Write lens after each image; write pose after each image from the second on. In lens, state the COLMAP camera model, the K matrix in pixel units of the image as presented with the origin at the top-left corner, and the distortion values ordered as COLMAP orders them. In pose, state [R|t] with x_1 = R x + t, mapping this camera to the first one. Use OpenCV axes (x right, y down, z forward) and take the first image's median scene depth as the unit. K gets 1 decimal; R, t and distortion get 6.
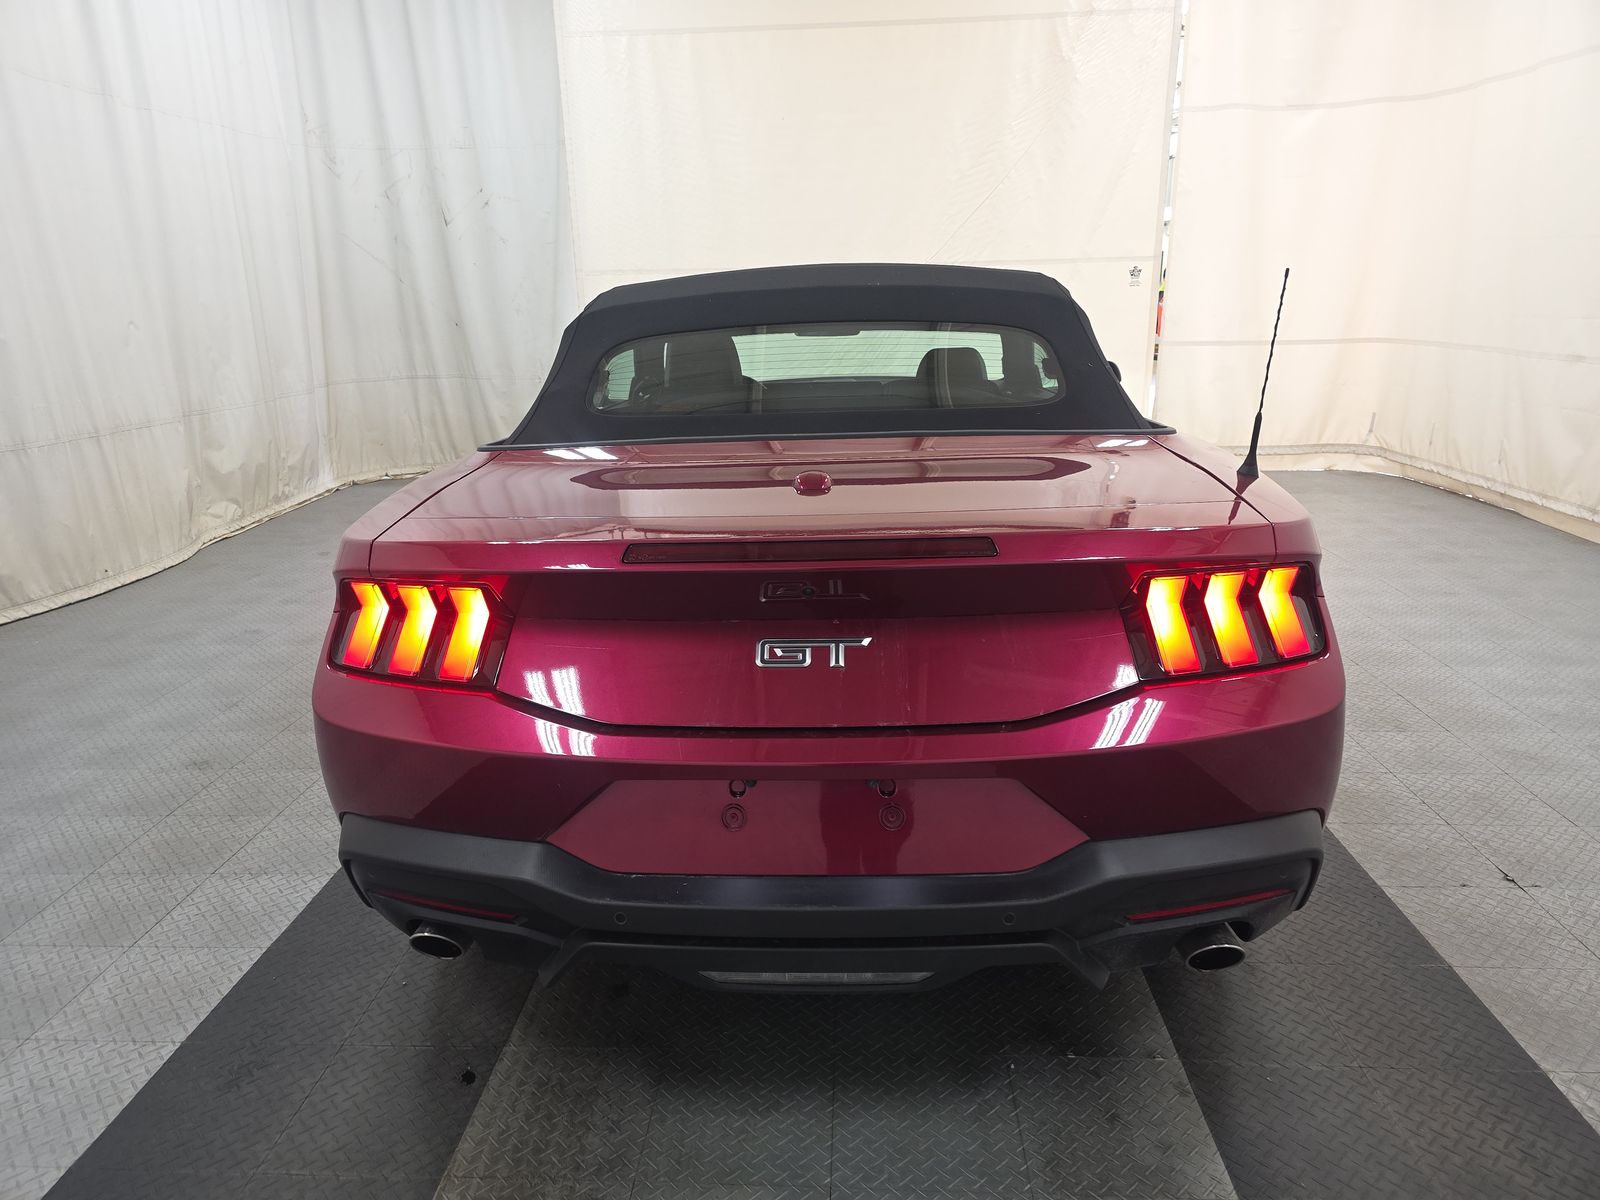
lens RADIAL K [[1058.2, 0, 770.4], [0, 1058.2, 595.8], [0, 0, 1]] dist [0.005545, -0.004805]
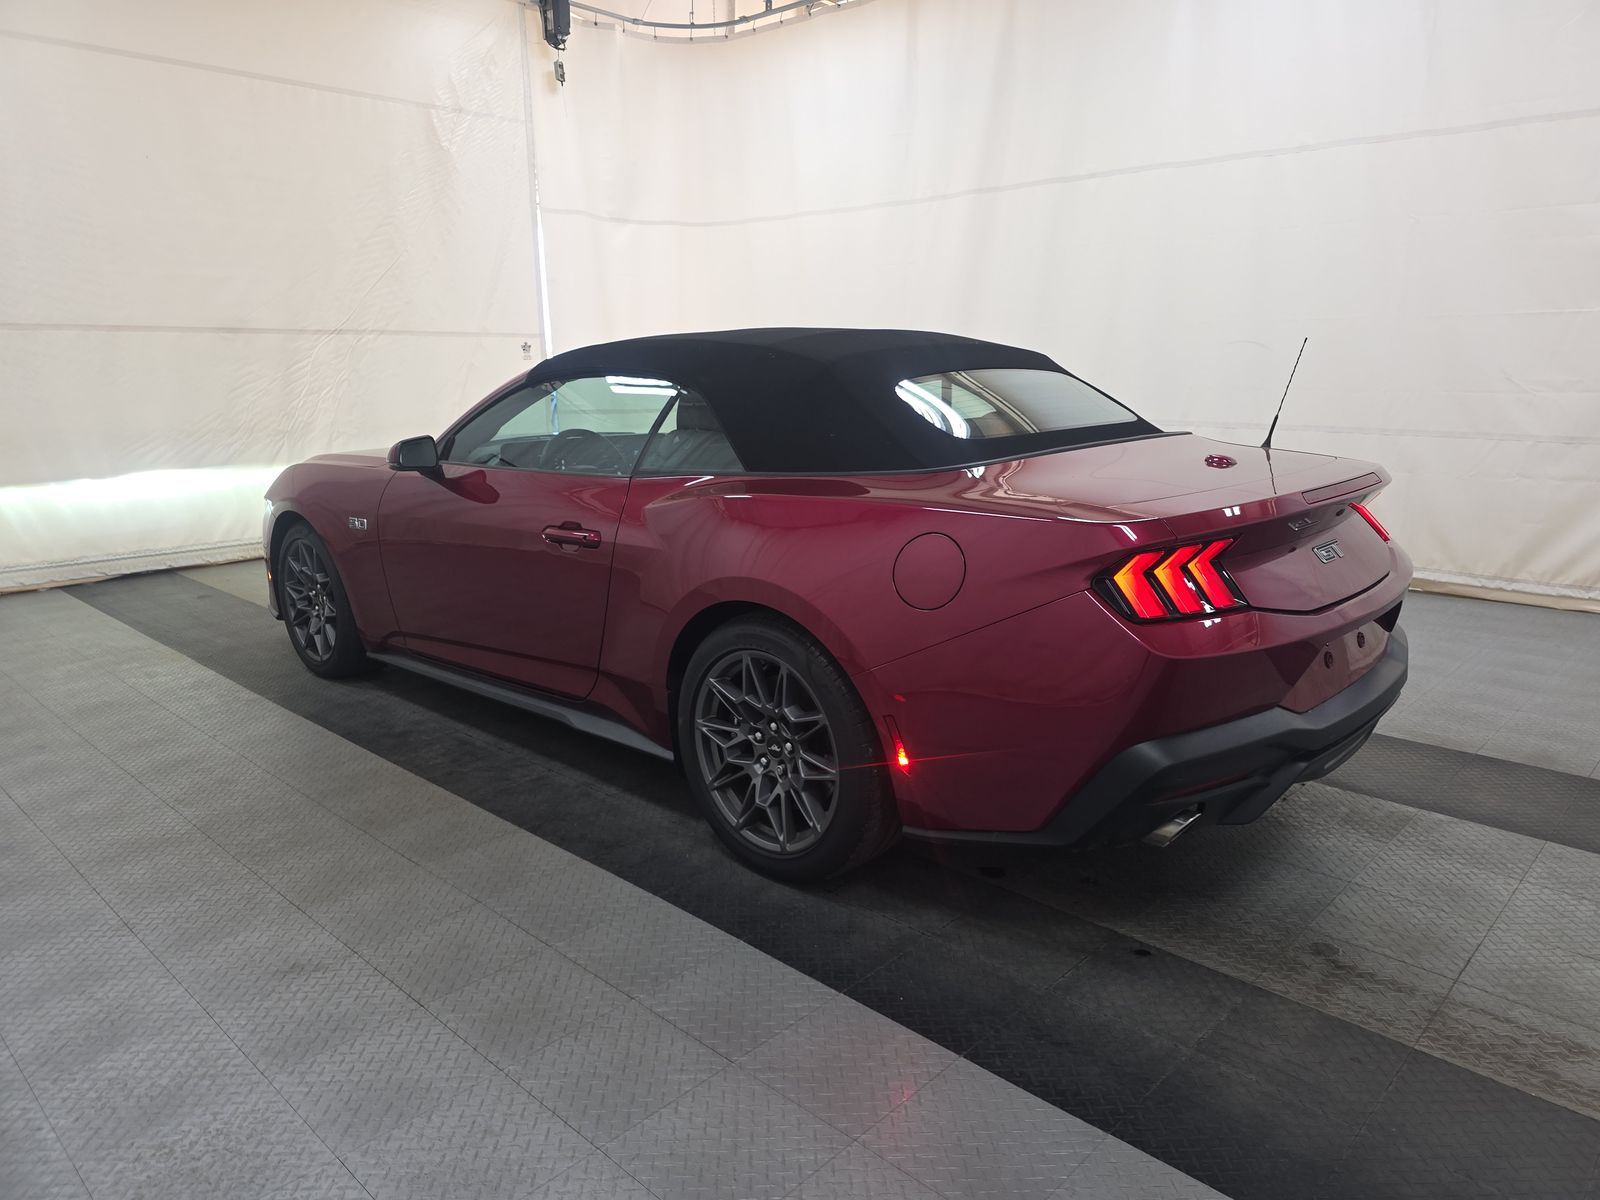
lens RADIAL K [[1058.2, 0, 770.4], [0, 1058.2, 595.8], [0, 0, 1]] dist [0.005545, -0.004805]
pose [[0.645535, -0.142346, 0.750348, -0.382378], [0.198416, 0.980000, 0.015213, -0.016354], [-0.737506, 0.139060, 0.660868, 0.117325]]
